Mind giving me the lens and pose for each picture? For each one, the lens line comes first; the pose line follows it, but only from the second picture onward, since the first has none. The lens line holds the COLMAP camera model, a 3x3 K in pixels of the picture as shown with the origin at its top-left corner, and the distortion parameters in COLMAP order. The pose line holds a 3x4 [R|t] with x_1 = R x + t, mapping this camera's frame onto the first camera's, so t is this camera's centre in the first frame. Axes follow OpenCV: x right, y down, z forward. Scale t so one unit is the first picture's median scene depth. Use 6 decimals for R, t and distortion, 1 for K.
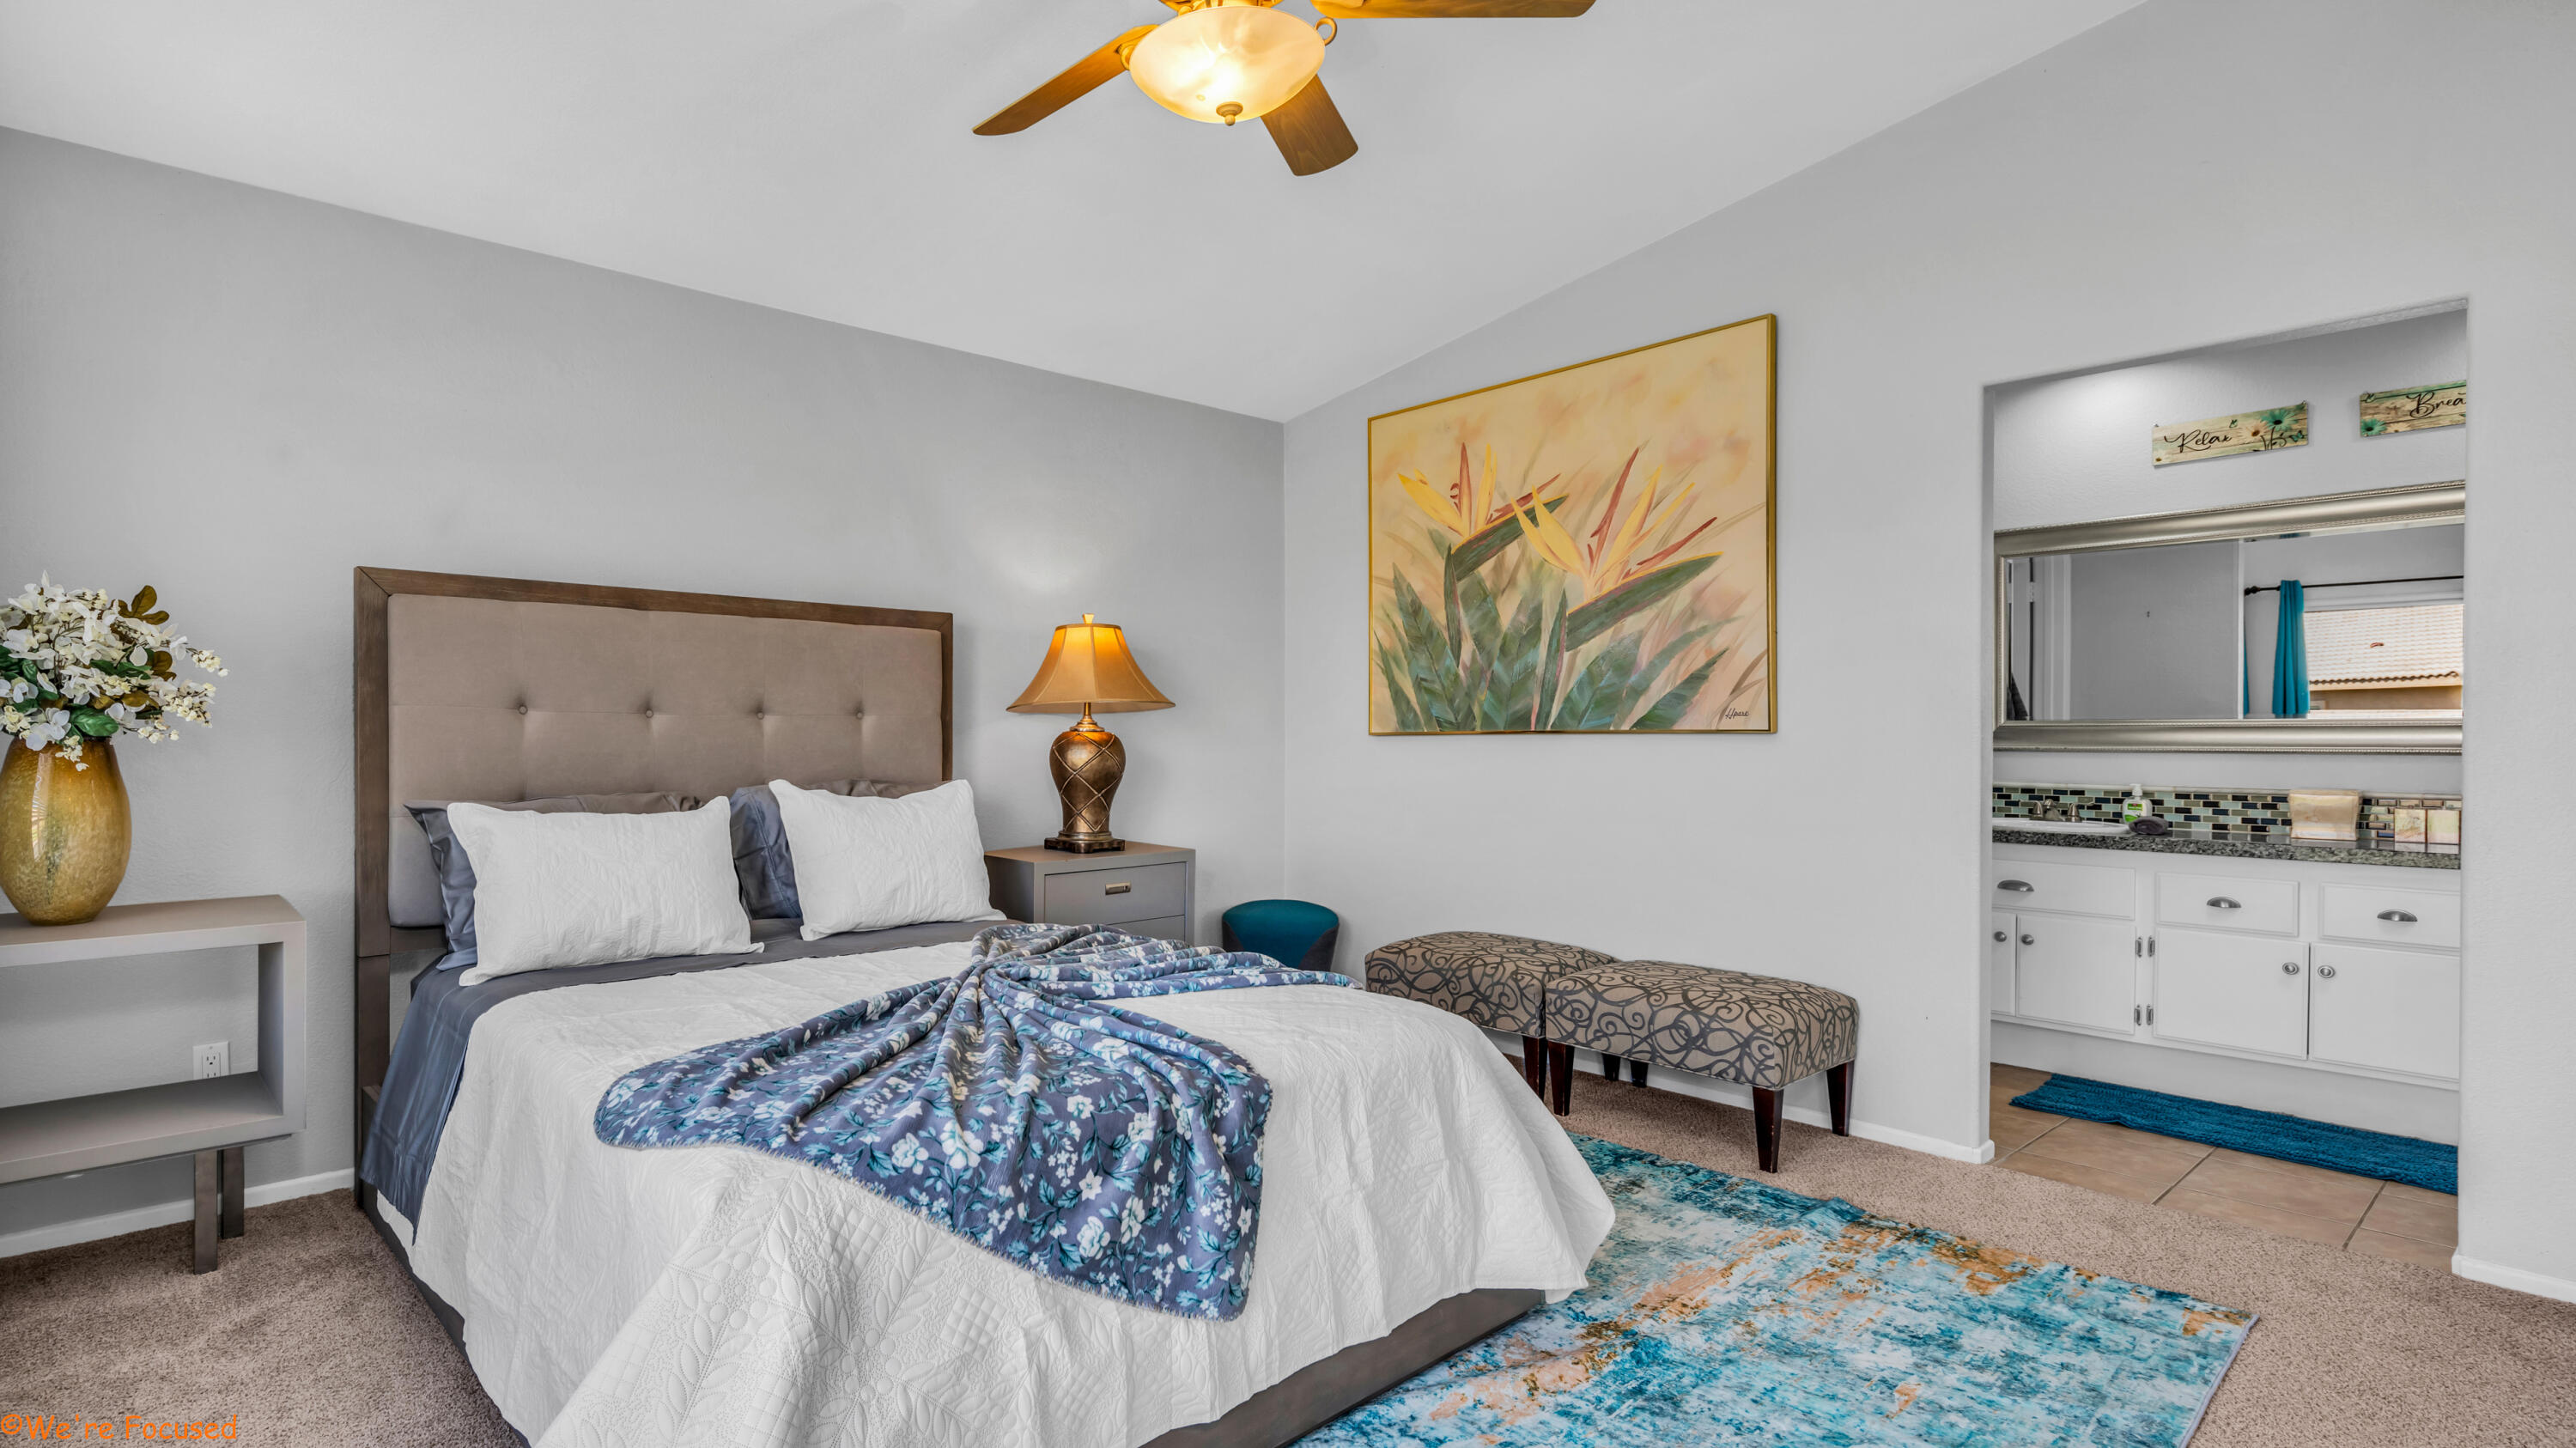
lens RADIAL K [[1245.1, 0, 1183.7], [0, 1245.1, 730.5], [0, 0, 1]] dist [0.002113, 0.000182]
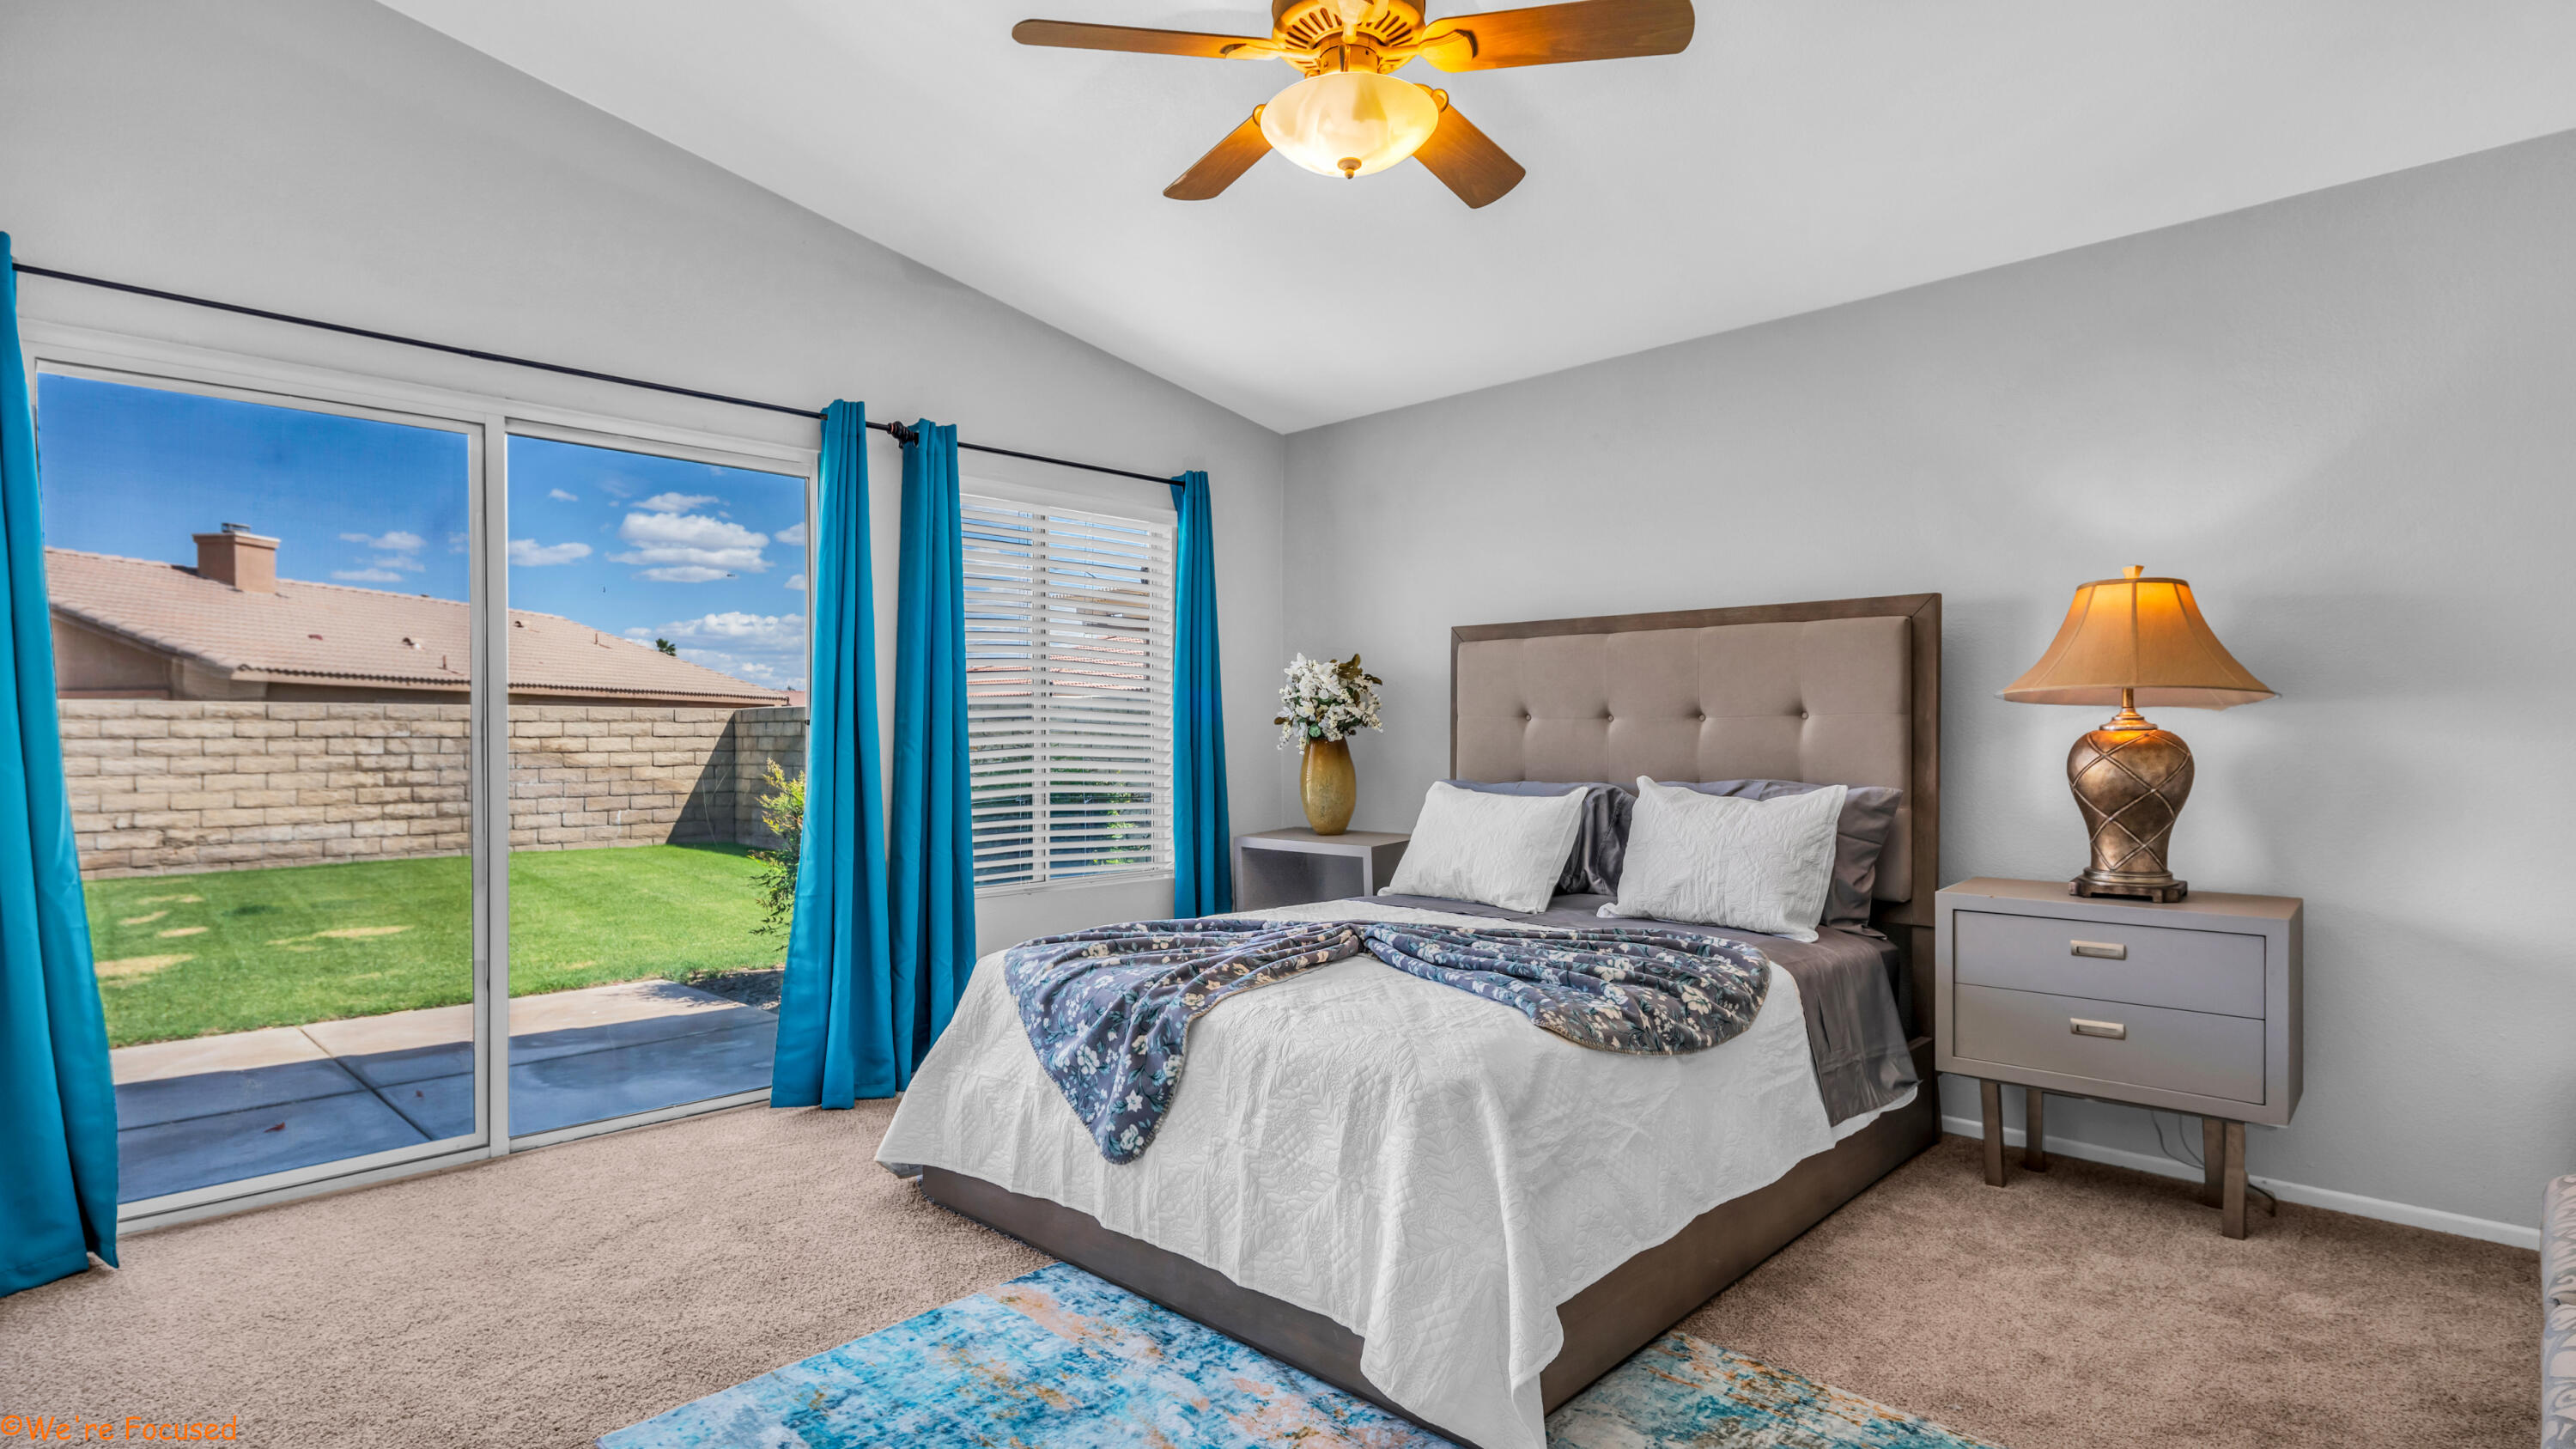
lens RADIAL K [[1312.1, 0, 1314.5], [0, 1312.1, 719.2], [0, 0, 1]] dist [-0.001071, -0.000058]
pose [[0.088725, -0.016286, -0.995923, 0.930946], [0.002983, 0.999866, -0.016084, 0.007730], [0.996052, -0.001544, 0.088762, 0.682973]]
